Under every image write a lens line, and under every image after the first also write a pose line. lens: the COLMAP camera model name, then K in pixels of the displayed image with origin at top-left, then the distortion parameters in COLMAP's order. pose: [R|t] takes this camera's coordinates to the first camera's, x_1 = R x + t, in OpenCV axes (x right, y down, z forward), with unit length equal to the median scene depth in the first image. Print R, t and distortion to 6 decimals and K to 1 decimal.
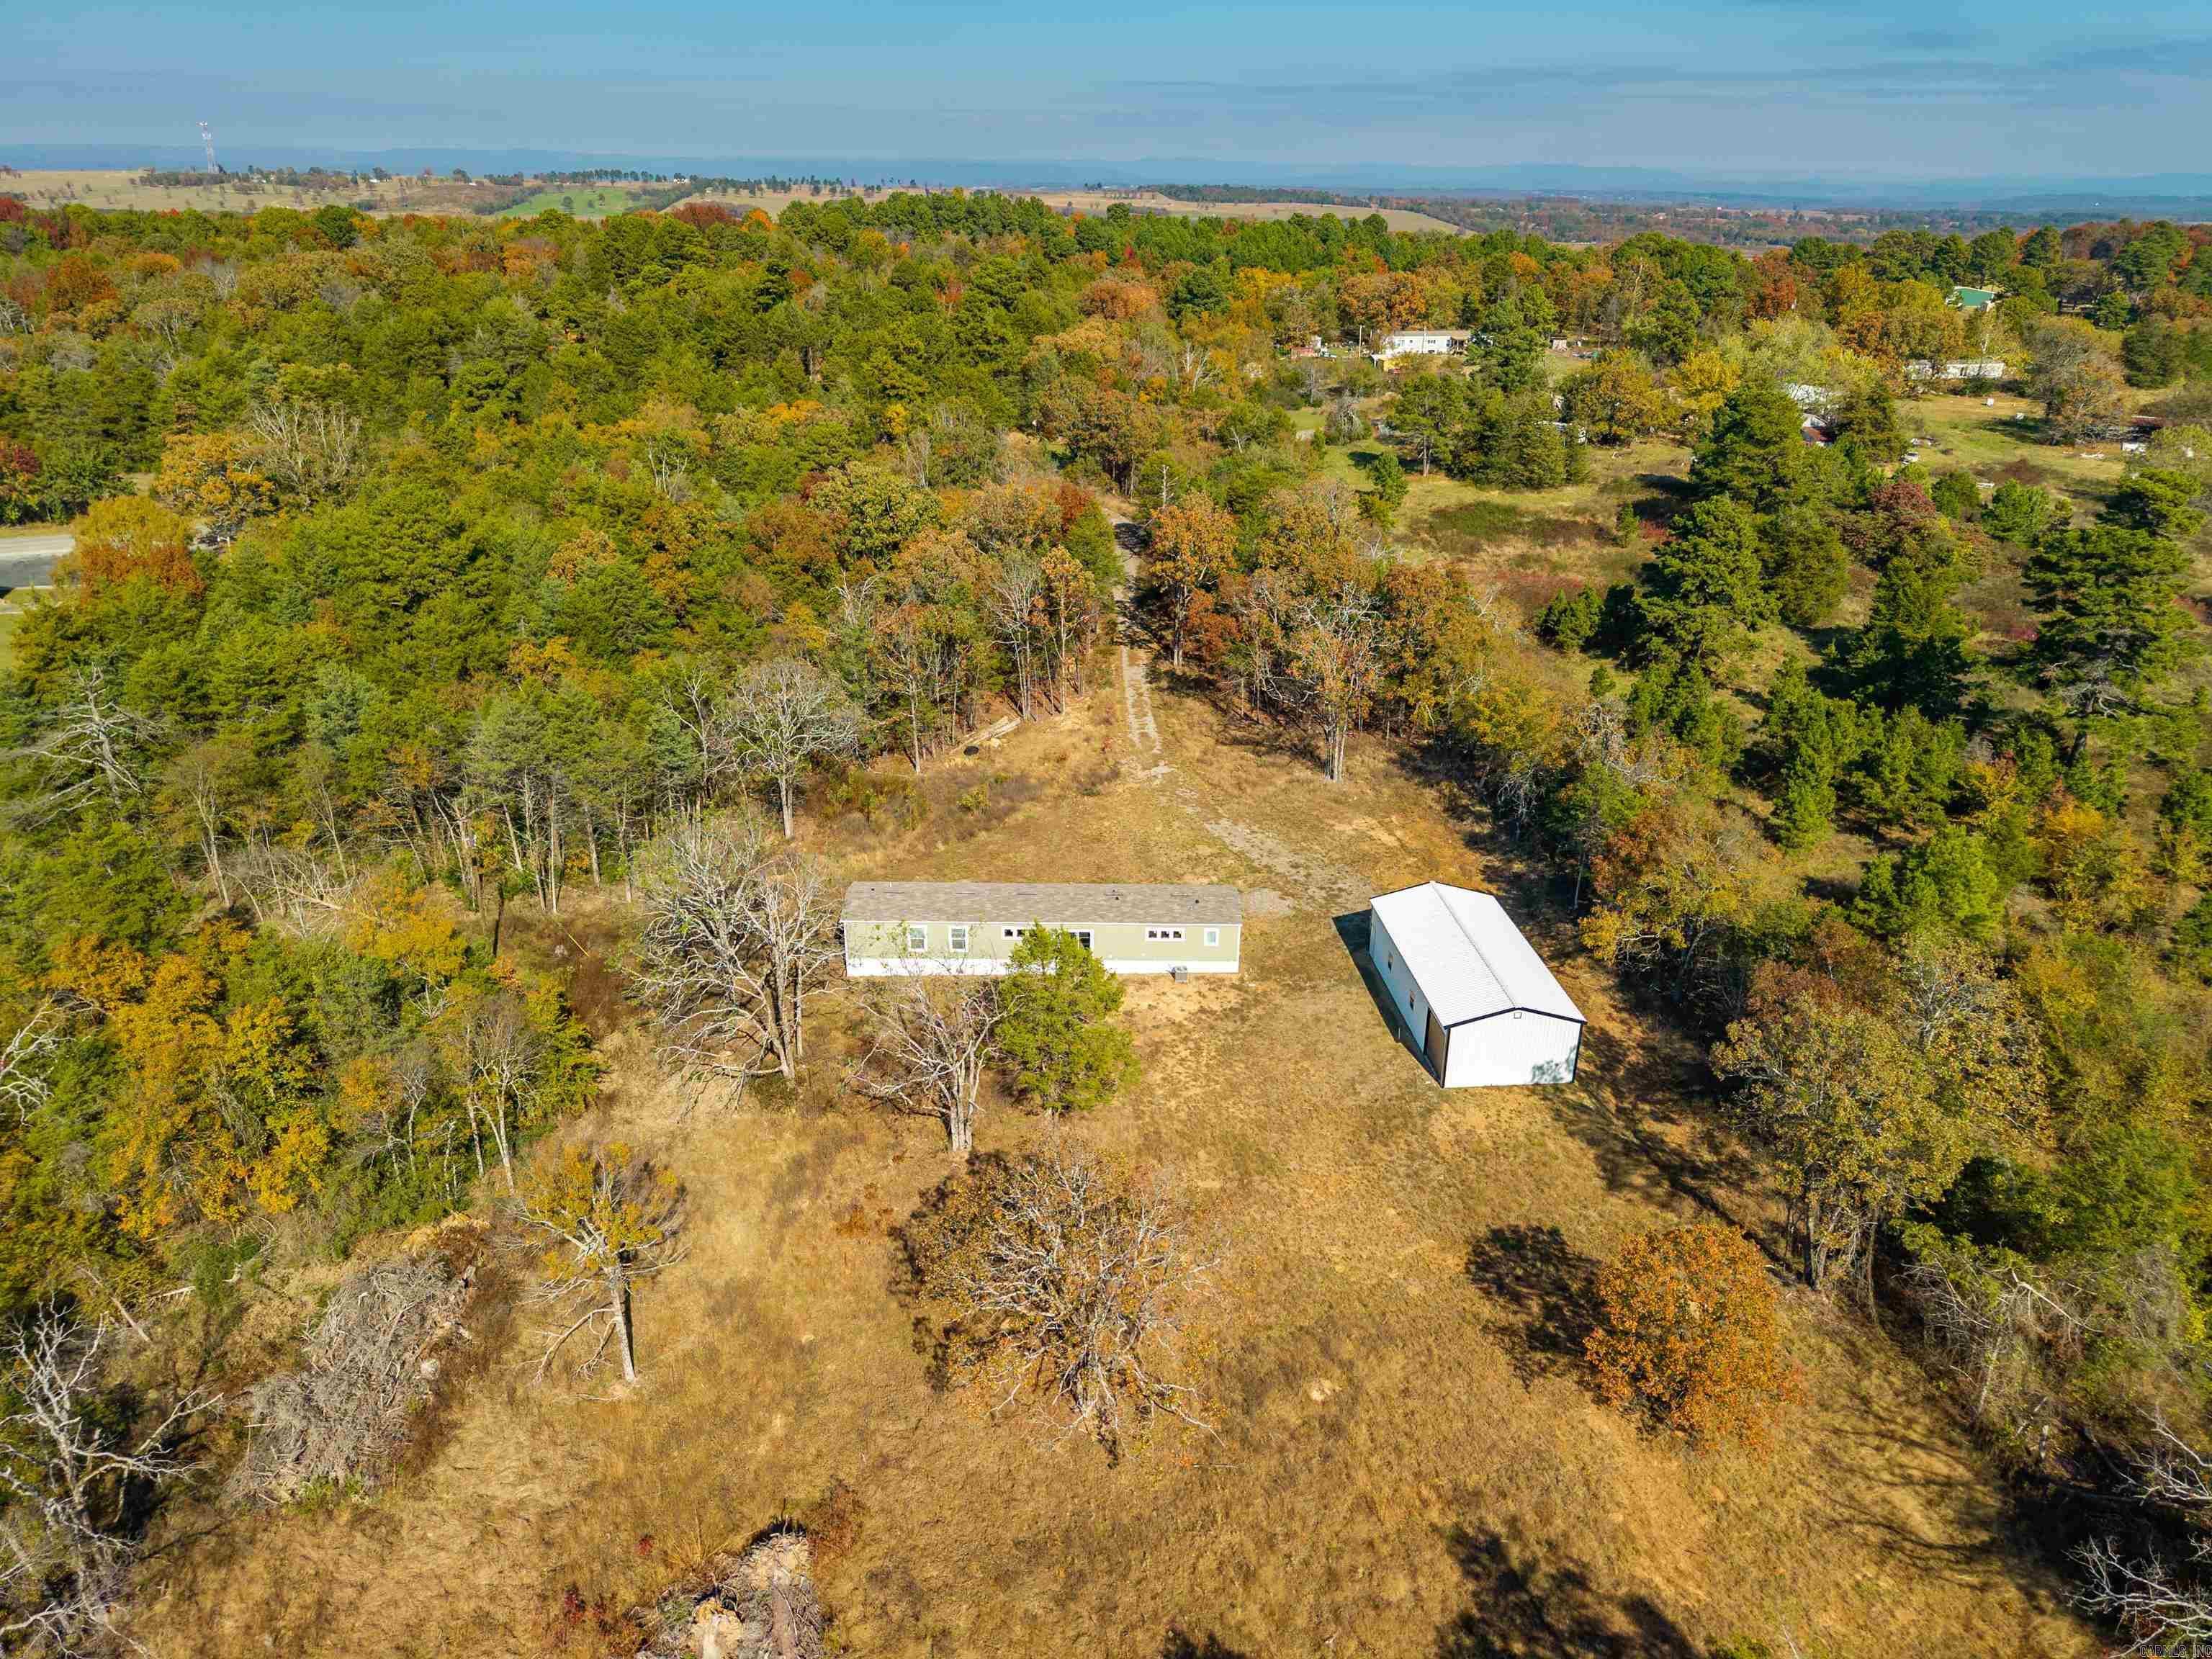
lens RADIAL K [[1461.1, 0, 1106.5], [0, 1461.1, 821.5], [0, 0, 1]] dist [0.040144, -0.025140]
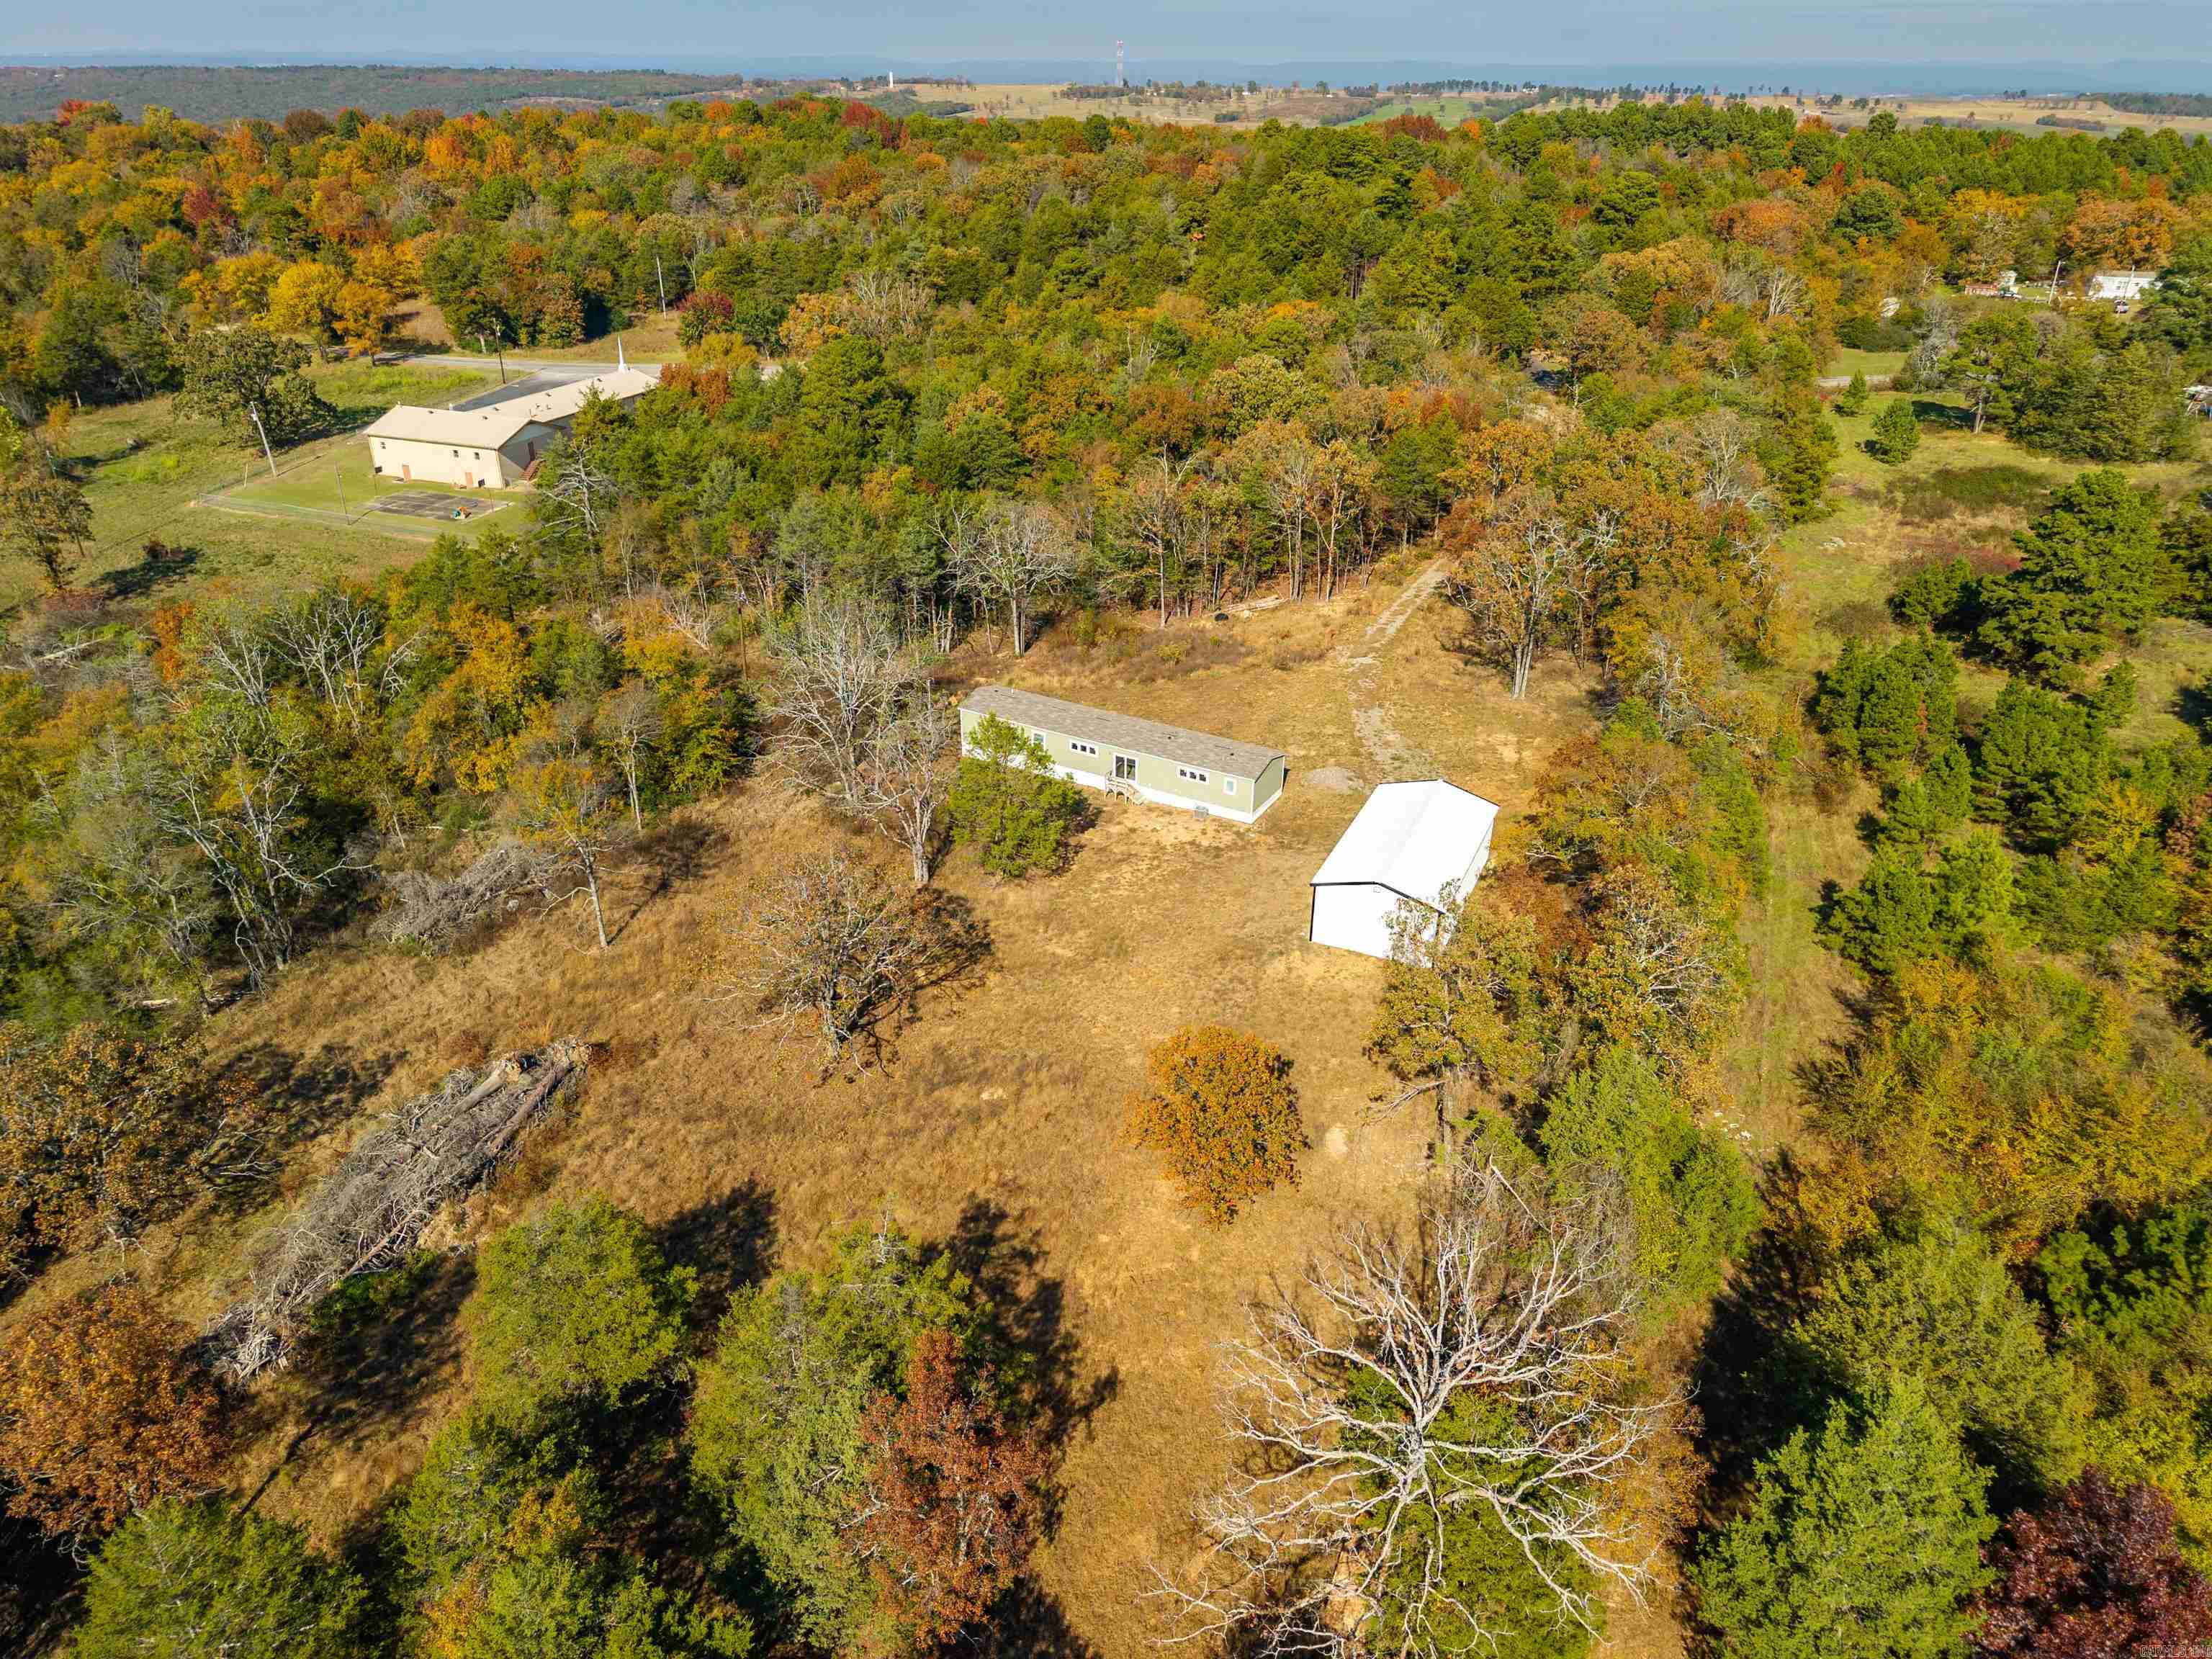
lens RADIAL K [[1461.1, 0, 1104.1], [0, 1461.1, 831.4], [0, 0, 1]] dist [0.040144, -0.025140]
pose [[0.865291, 0.227688, -0.446575, 0.265817], [-0.202859, 0.973733, 0.103399, 0.009272], [0.458388, 0.001121, 0.888752, -0.016738]]
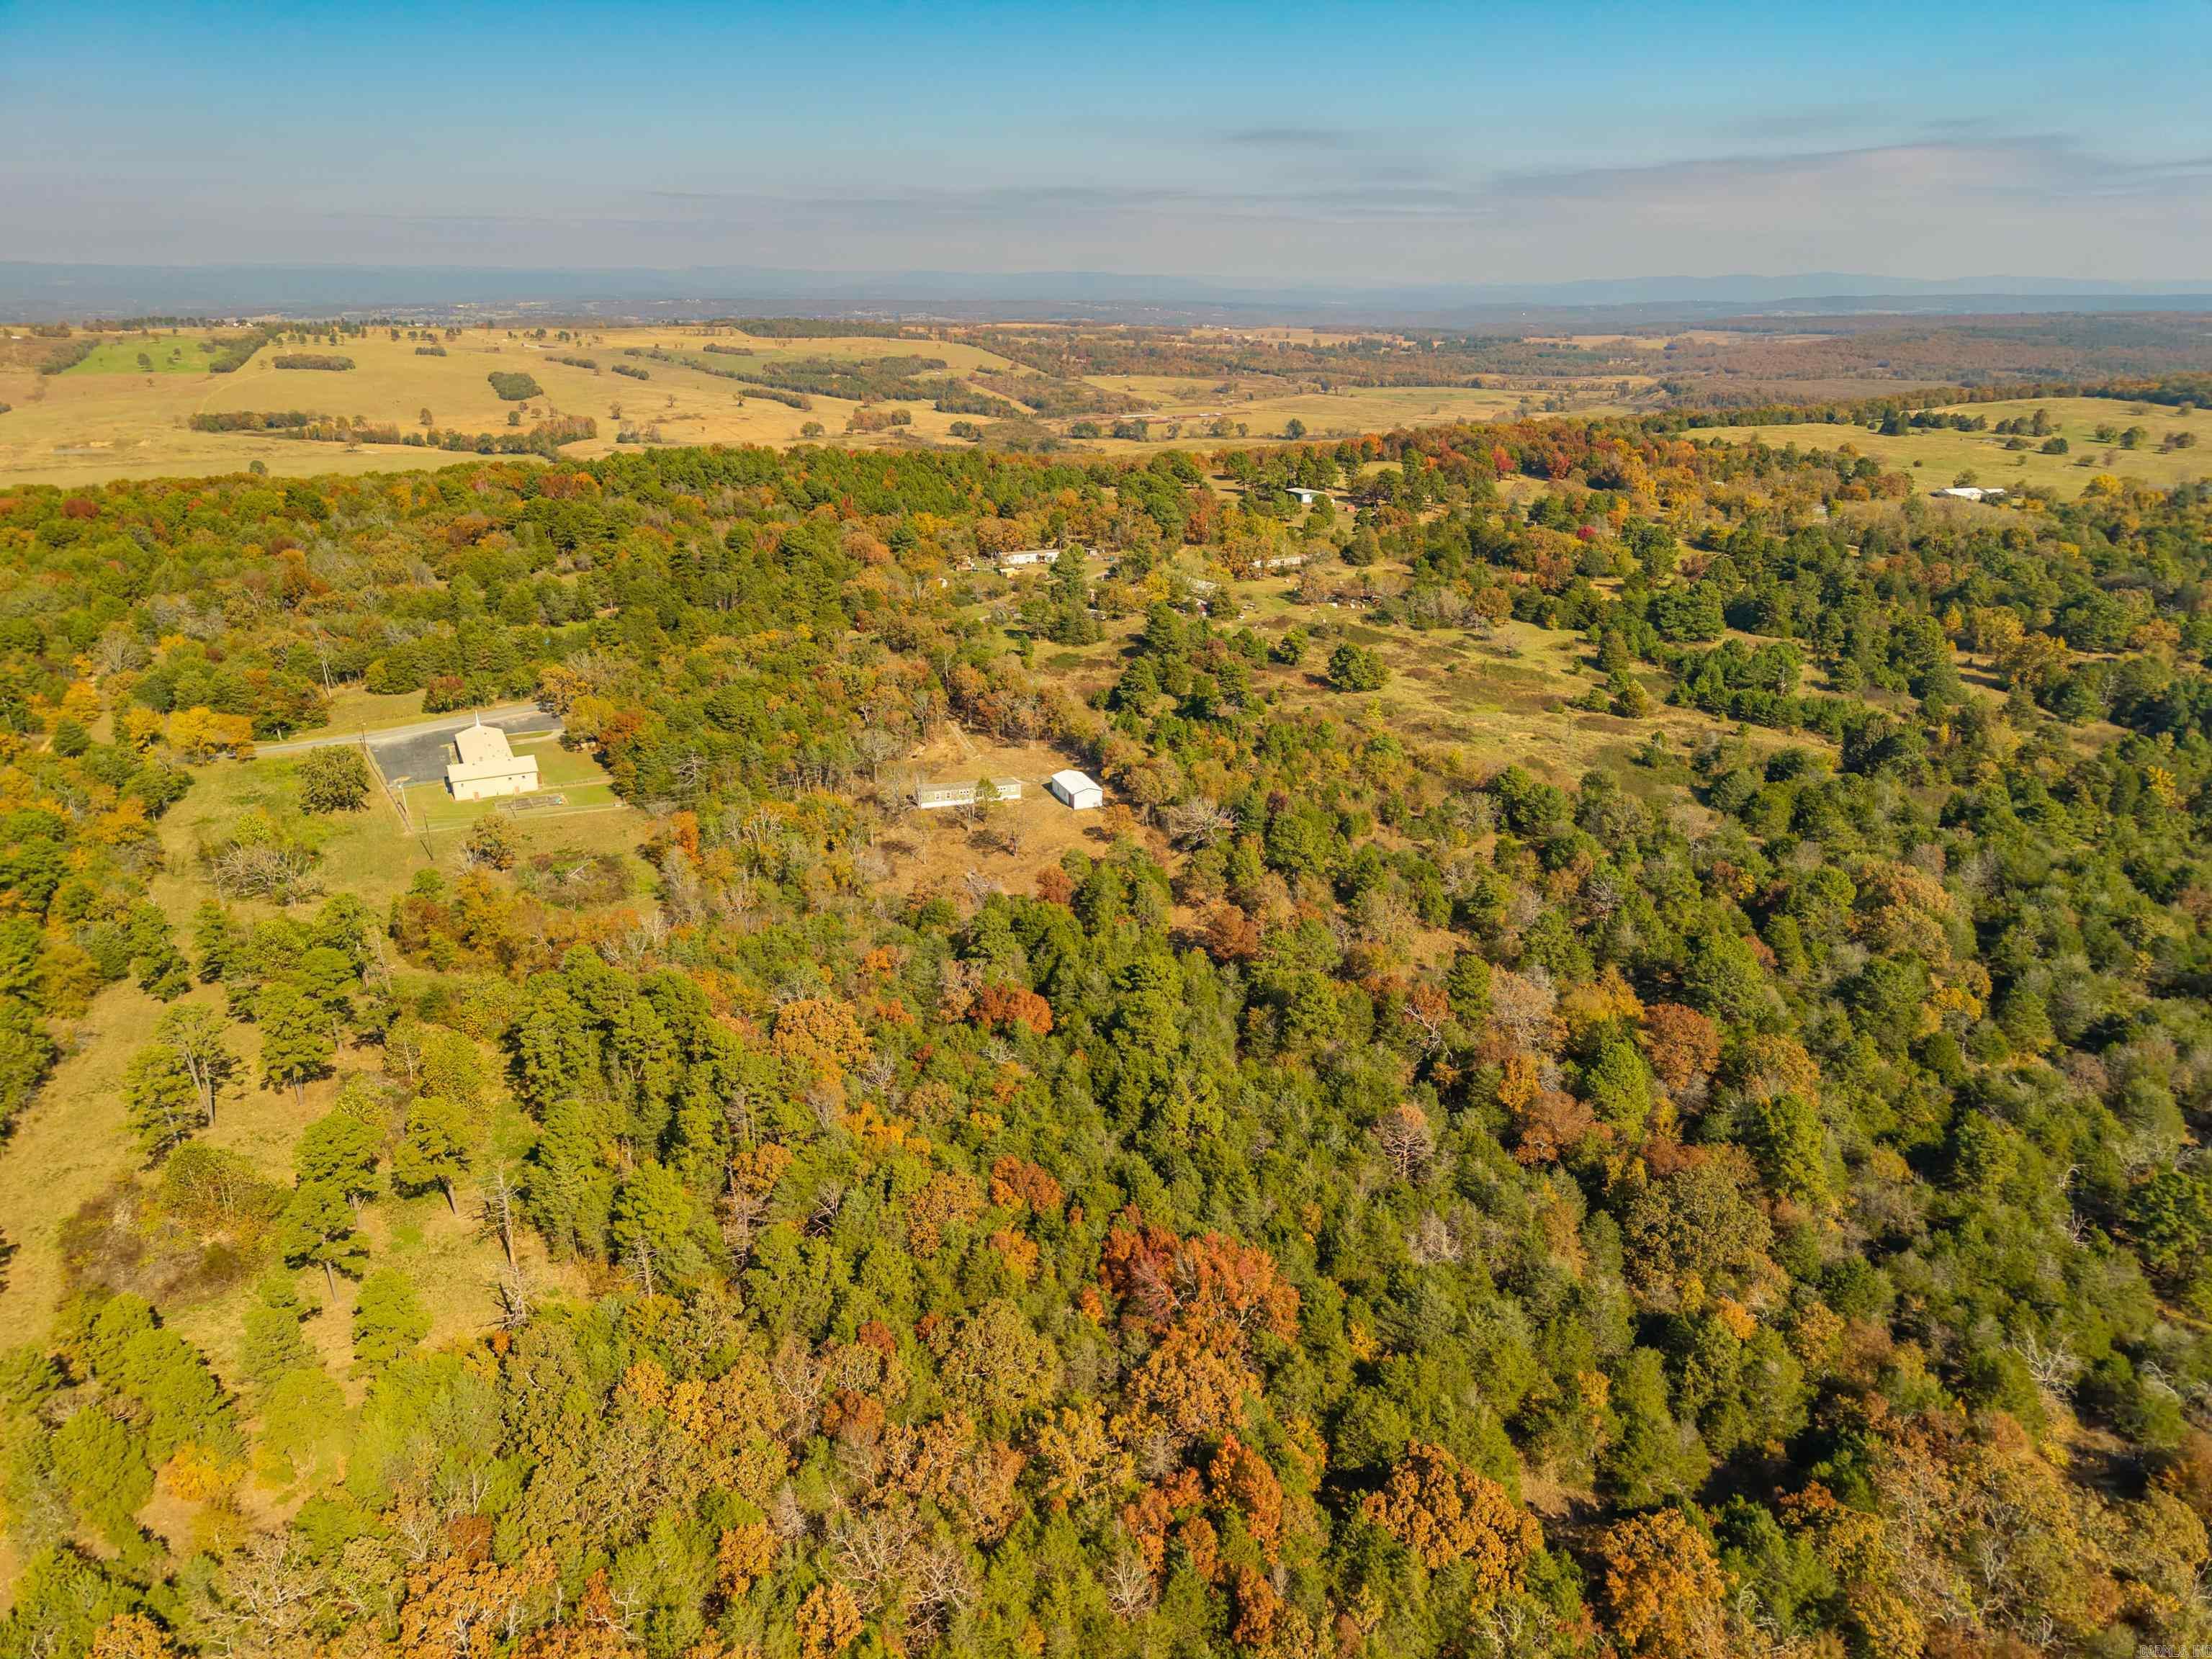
lens RADIAL K [[1461.1, 0, 1111.9], [0, 1461.1, 828.5], [0, 0, 1]] dist [0.040144, -0.025140]
pose [[0.959004, -0.106436, 0.262645, -0.381429], [0.120413, 0.992009, -0.037658, 0.194899], [-0.256538, 0.067739, 0.964158, -1.513400]]
